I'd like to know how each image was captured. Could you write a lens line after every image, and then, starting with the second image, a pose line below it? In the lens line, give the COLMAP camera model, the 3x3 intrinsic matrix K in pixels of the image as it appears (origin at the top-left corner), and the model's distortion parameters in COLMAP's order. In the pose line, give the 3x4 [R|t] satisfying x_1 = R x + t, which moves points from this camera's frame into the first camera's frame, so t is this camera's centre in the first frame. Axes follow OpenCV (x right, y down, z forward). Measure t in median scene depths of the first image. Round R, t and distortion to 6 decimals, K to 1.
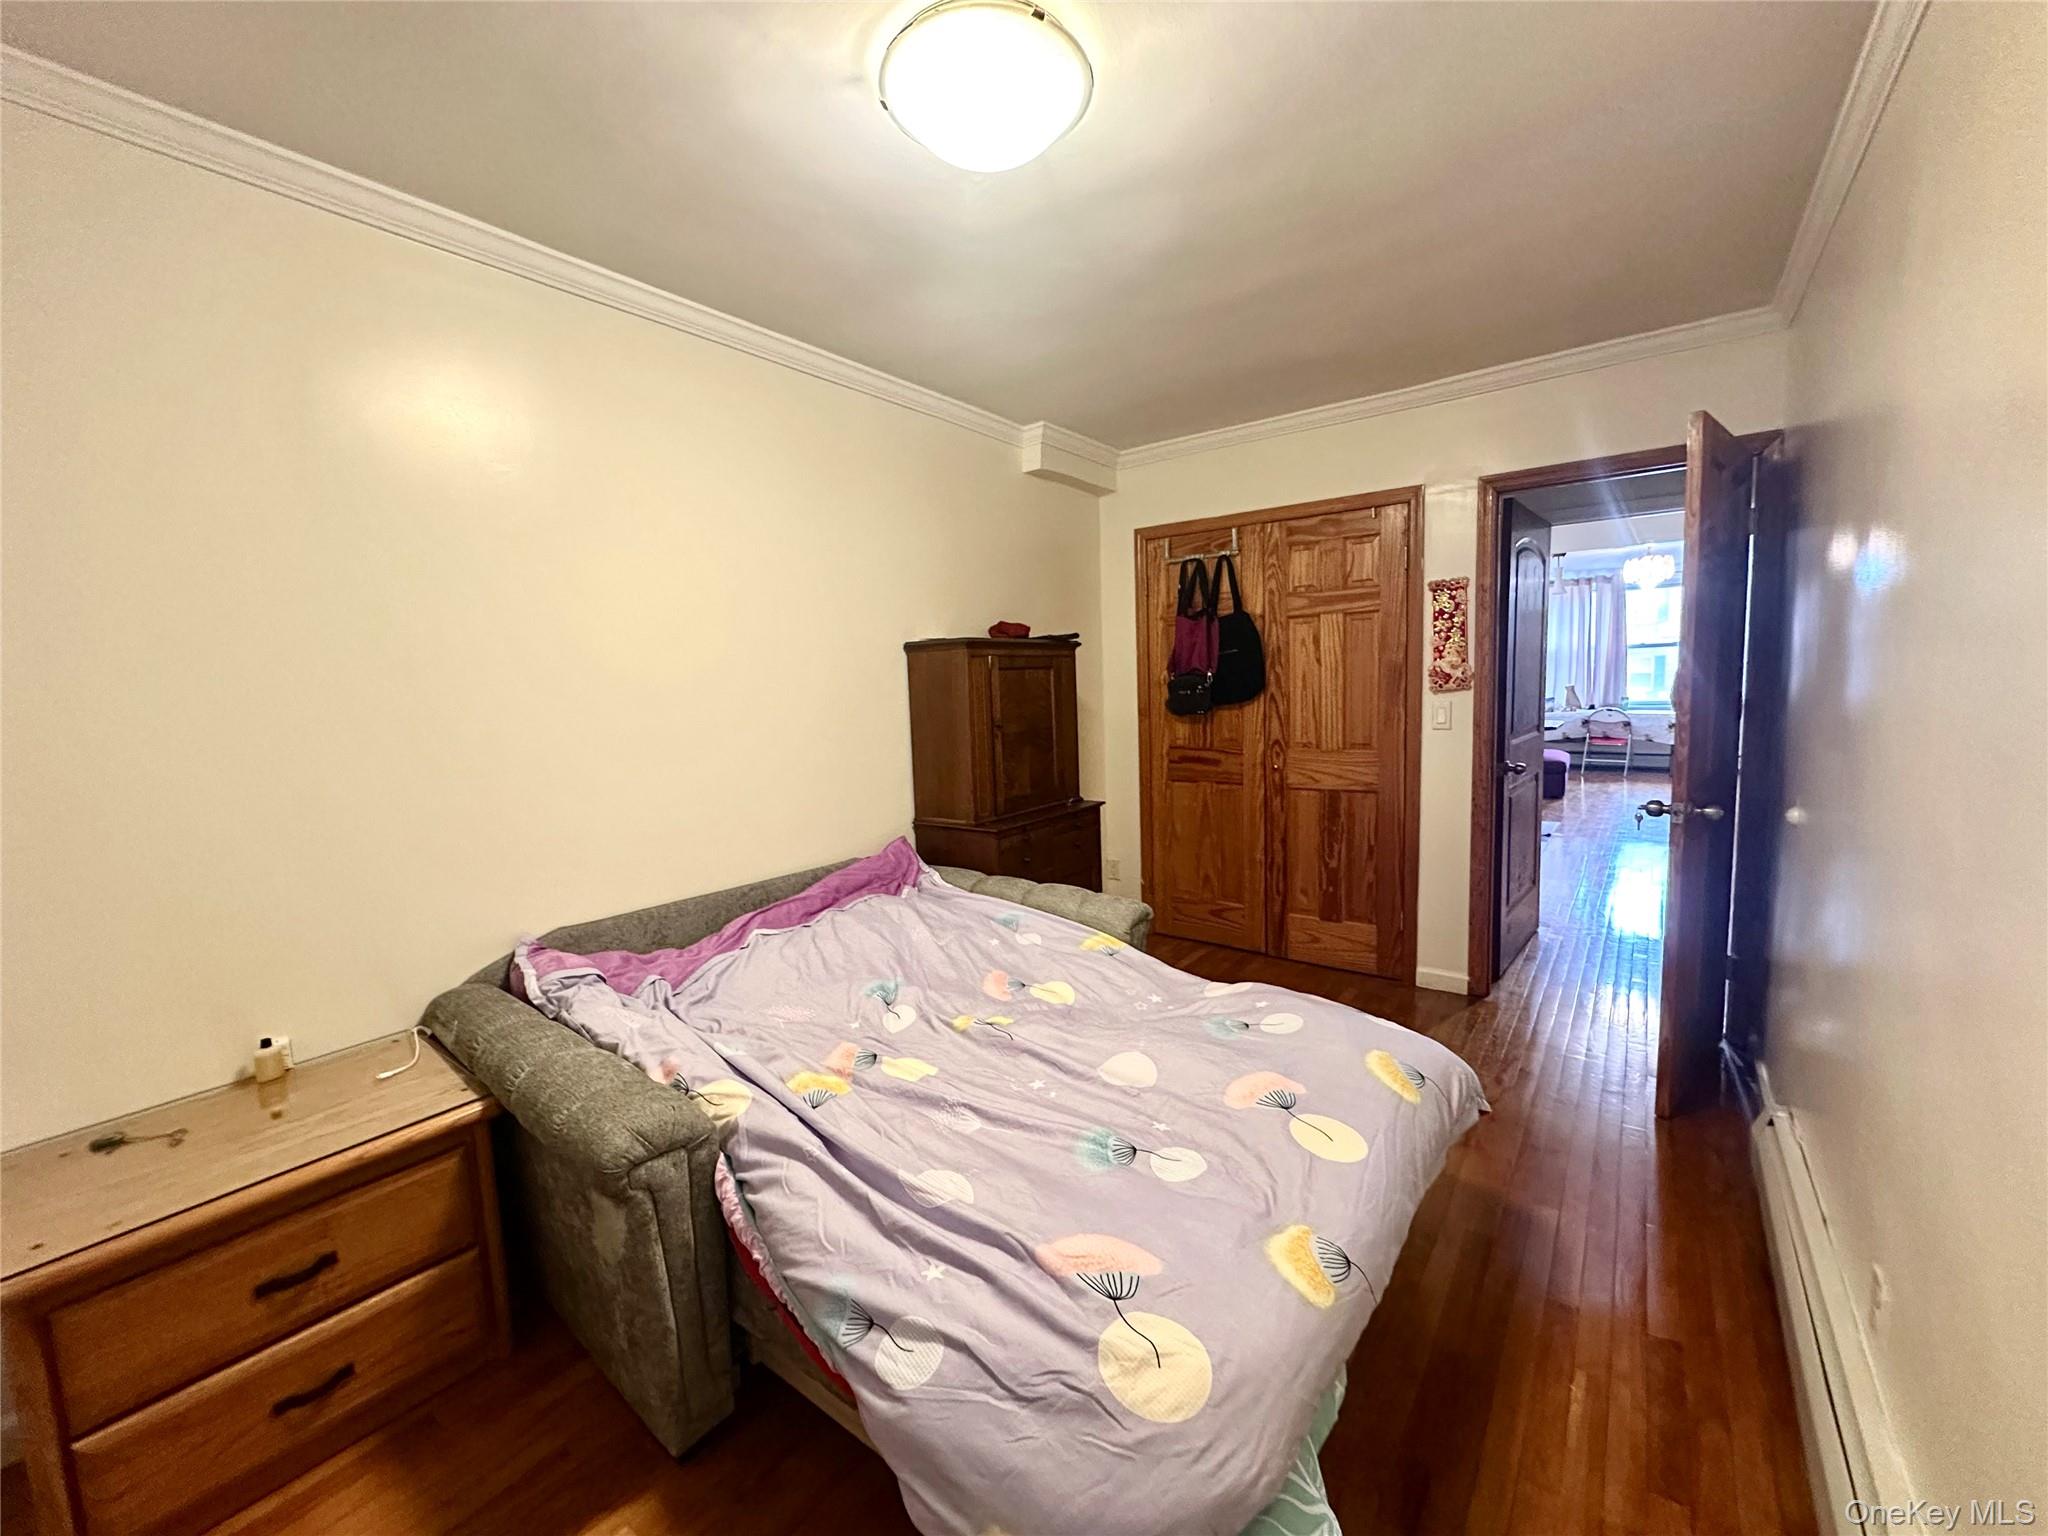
lens RADIAL K [[814.3, 0, 1021.4], [0, 814.3, 764.8], [0, 0, 1]] dist [-0.002611, 0.000201]
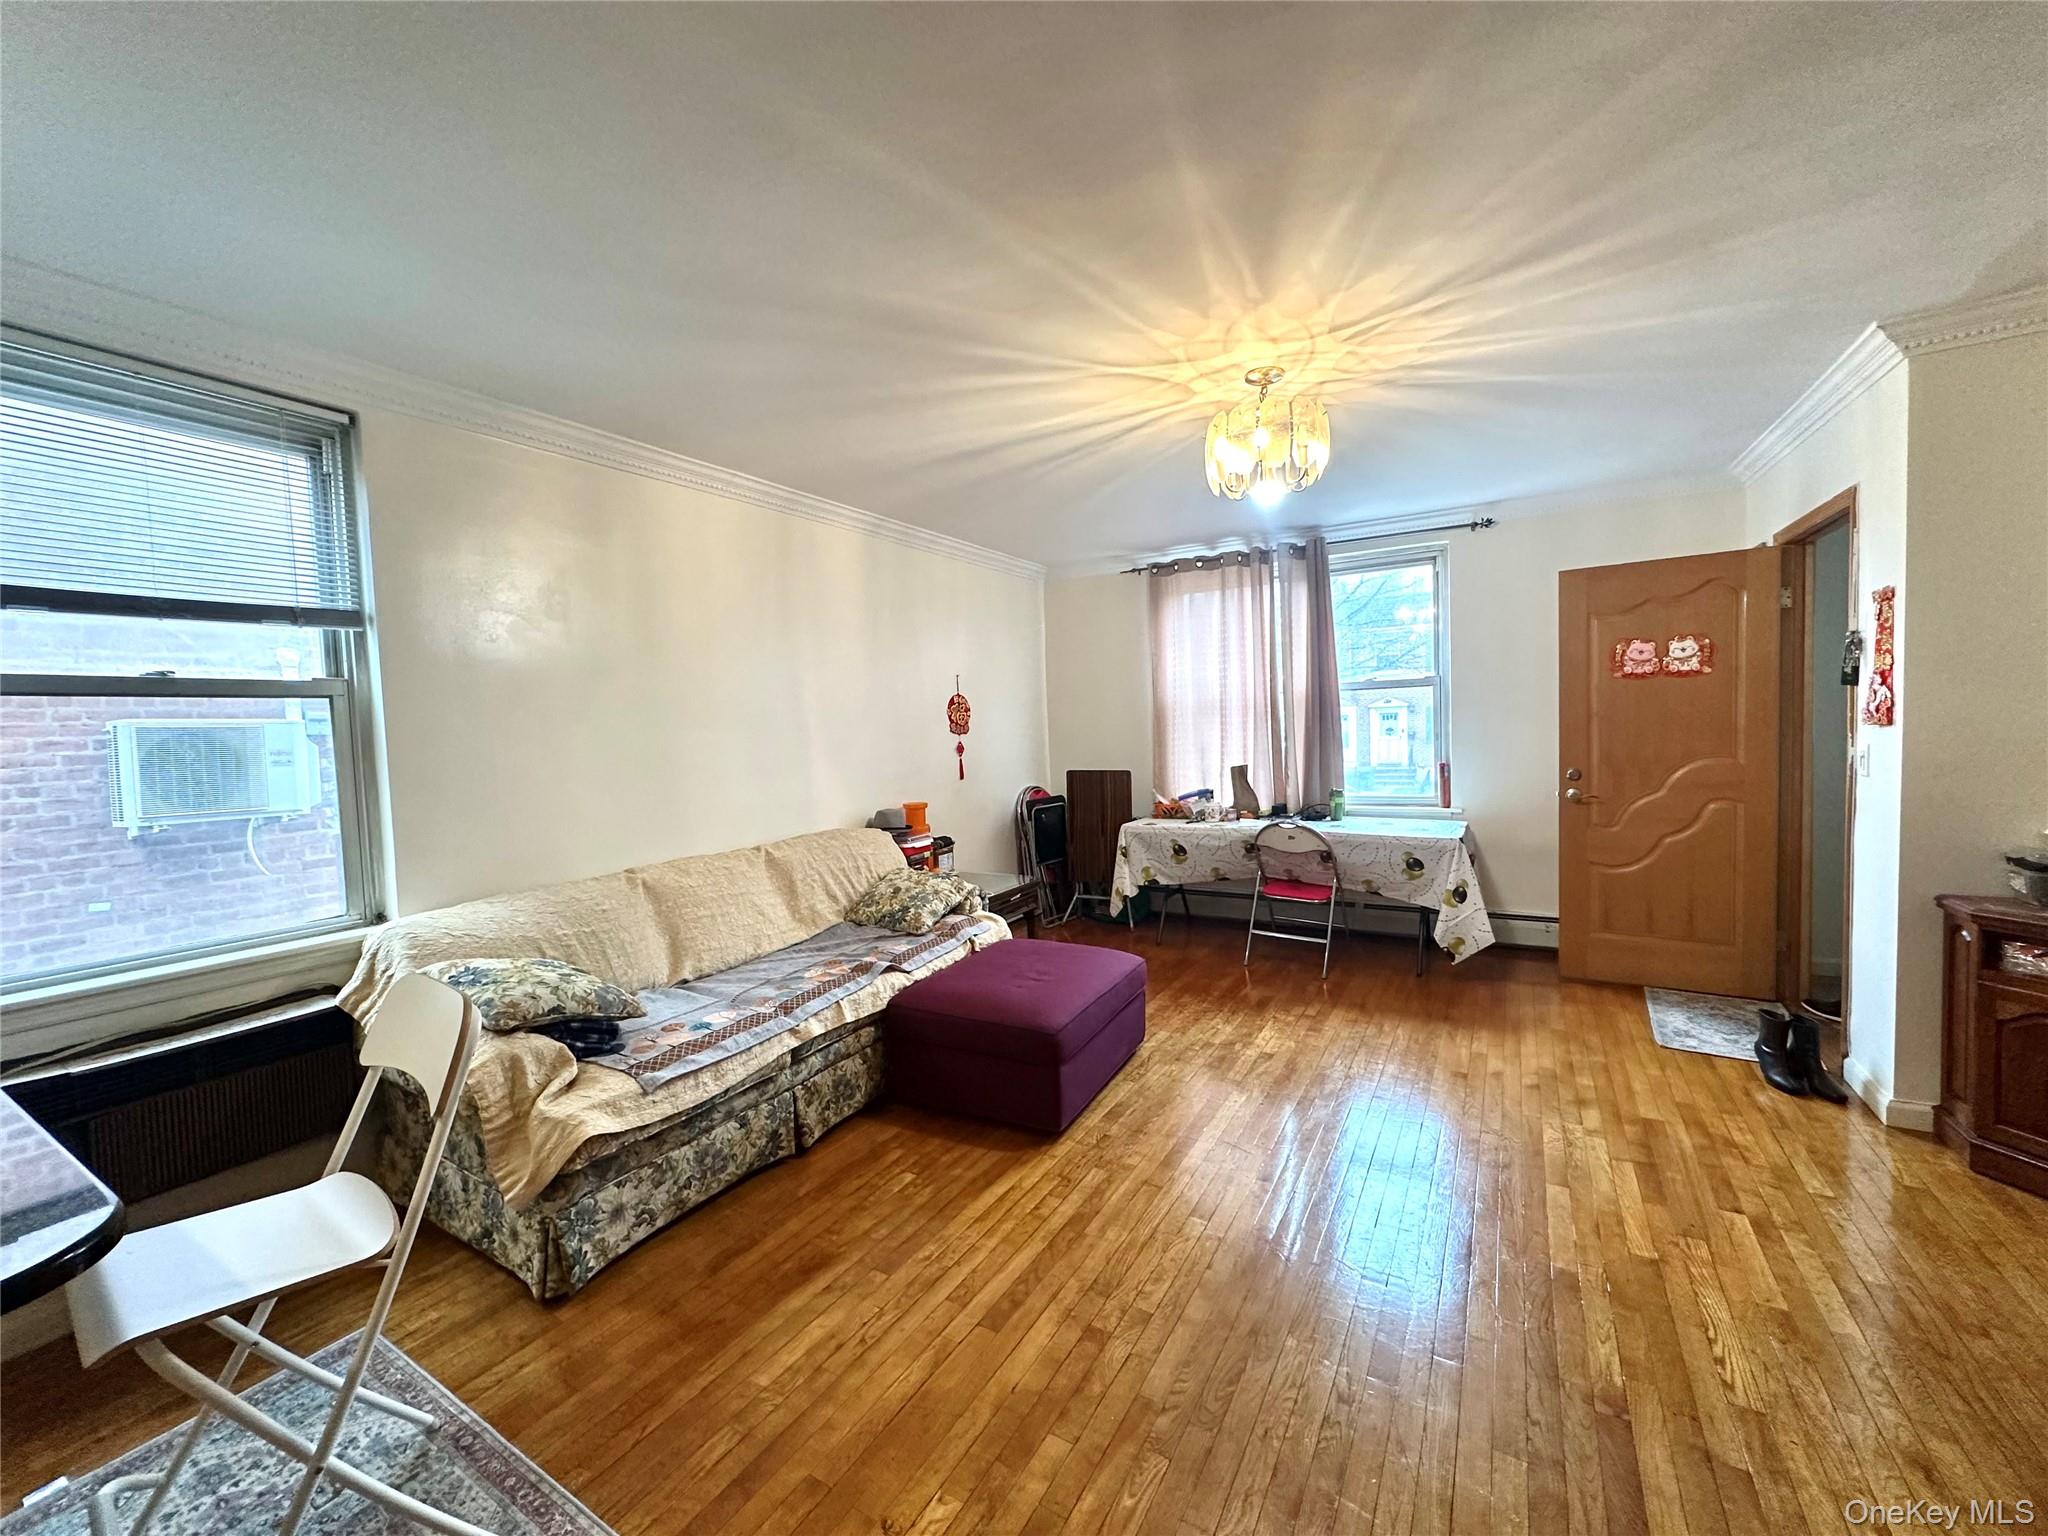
lens RADIAL K [[814.3, 0, 1021.2], [0, 814.3, 768.6], [0, 0, 1]] dist [-0.002611, 0.000201]
pose [[0.992356, -0.005808, 0.123275, 0.508665], [0.013266, 0.998125, -0.059758, -0.071909], [-0.122697, 0.060937, 0.990572, 0.558860]]
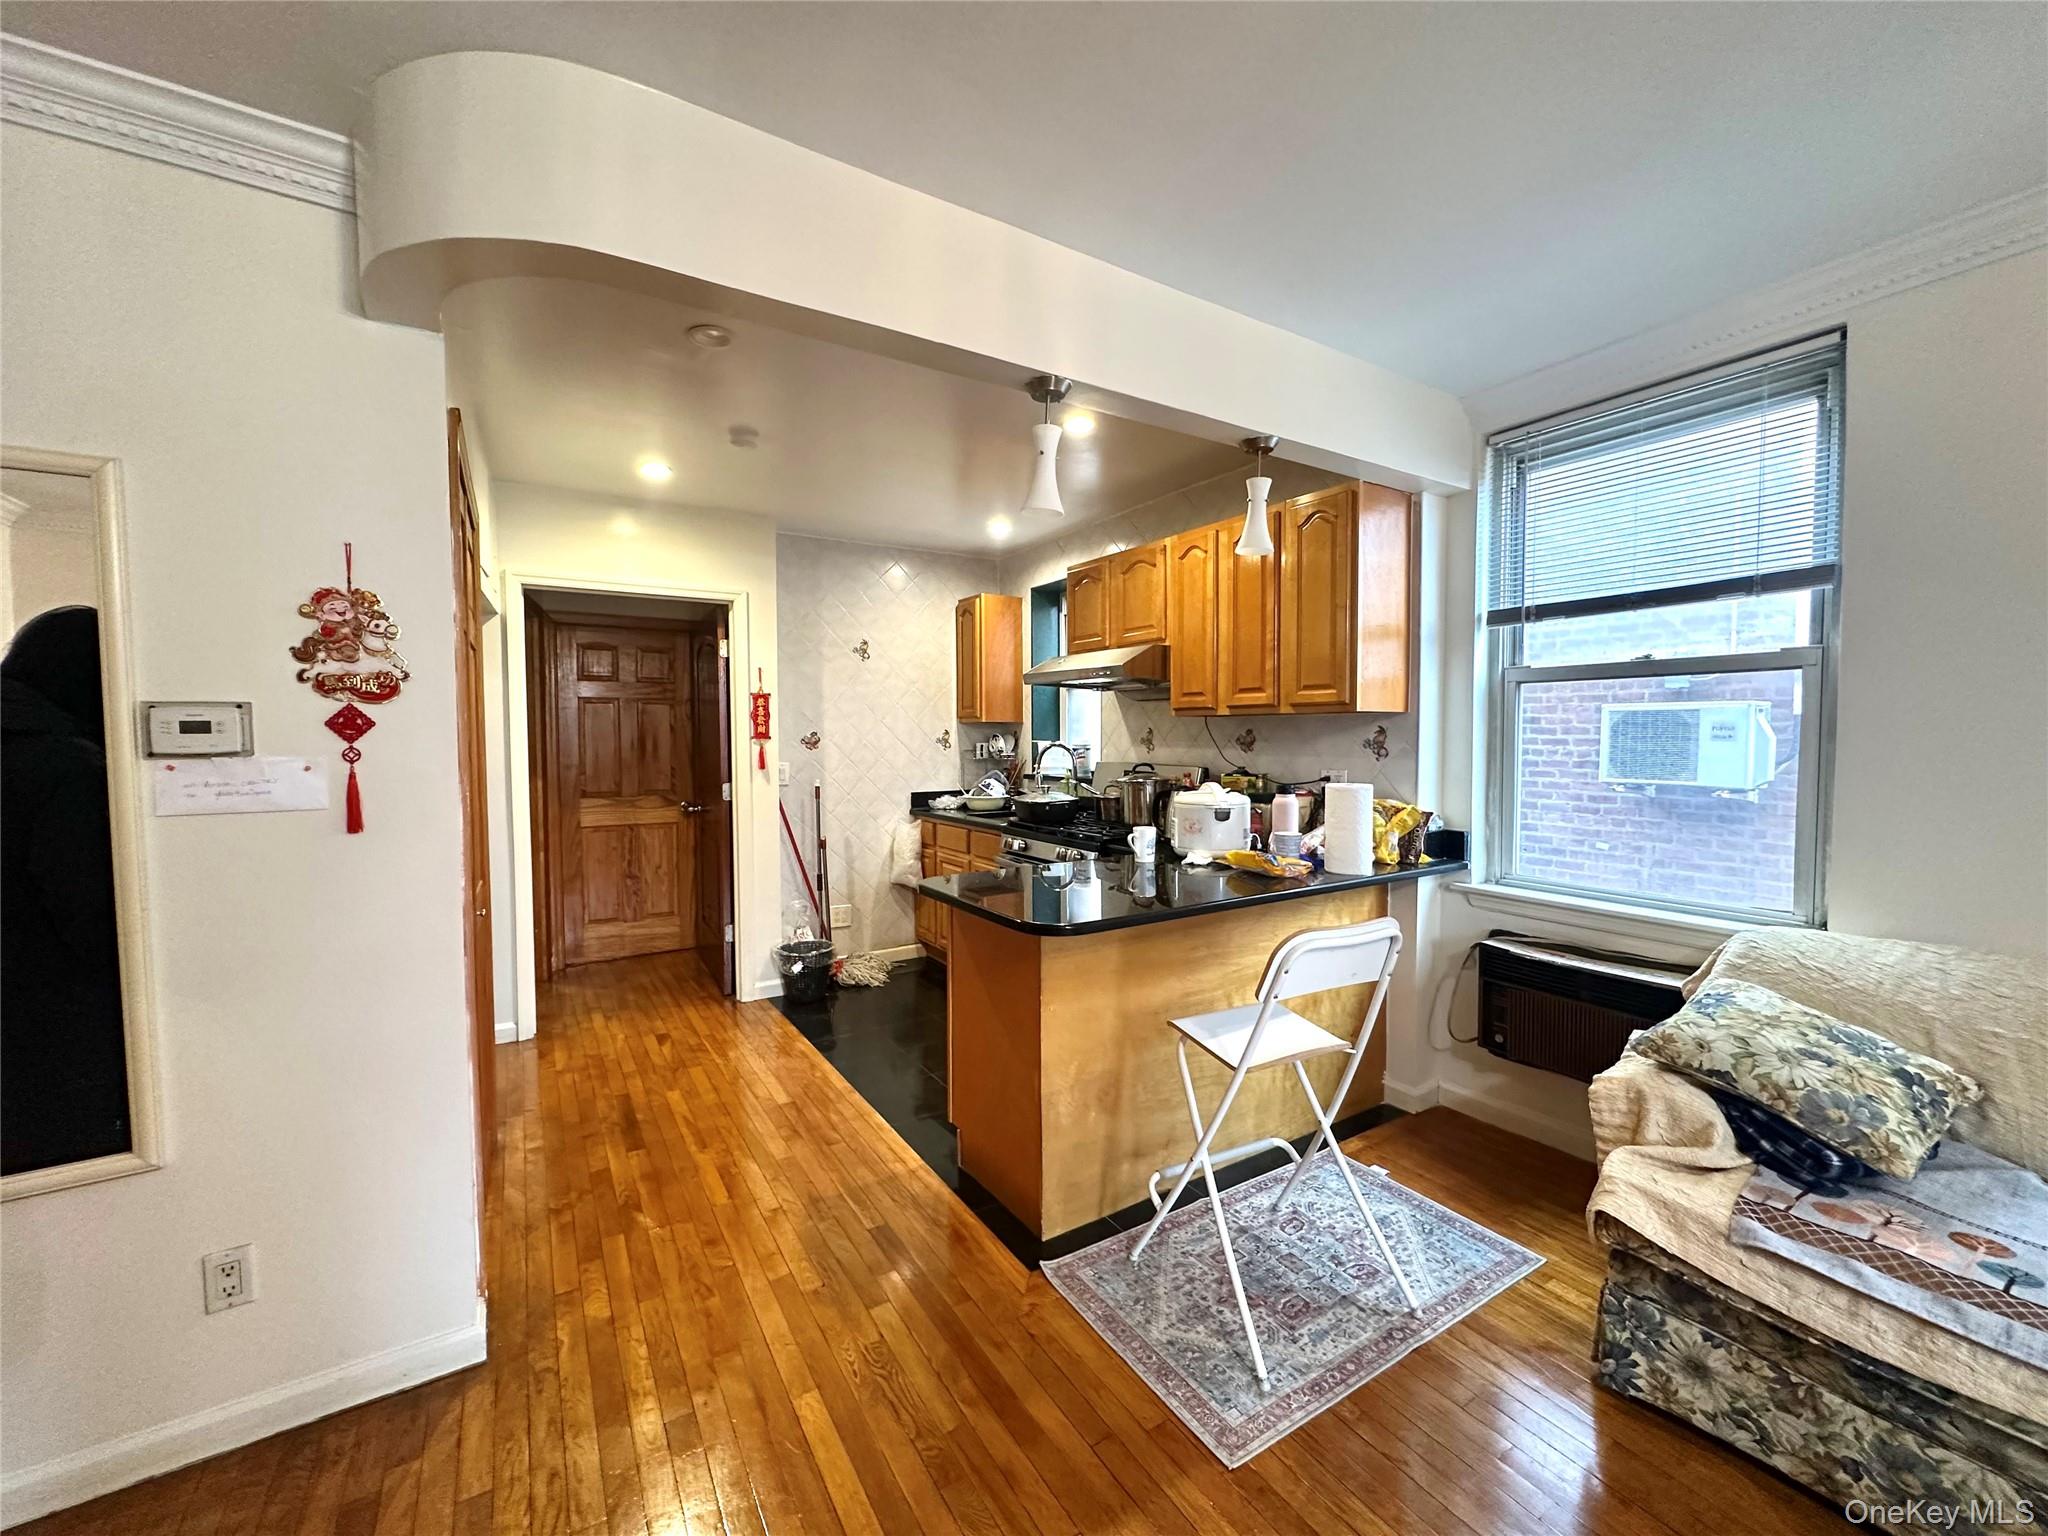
lens RADIAL K [[814.3, 0, 1018.1], [0, 814.3, 766.9], [0, 0, 1]] dist [-0.002611, 0.000201]
pose [[-0.344439, 0.074951, -0.935812, 0.610588], [-0.082551, 0.990529, 0.109717, -0.090840], [0.935172, 0.115043, -0.334990, 0.704695]]
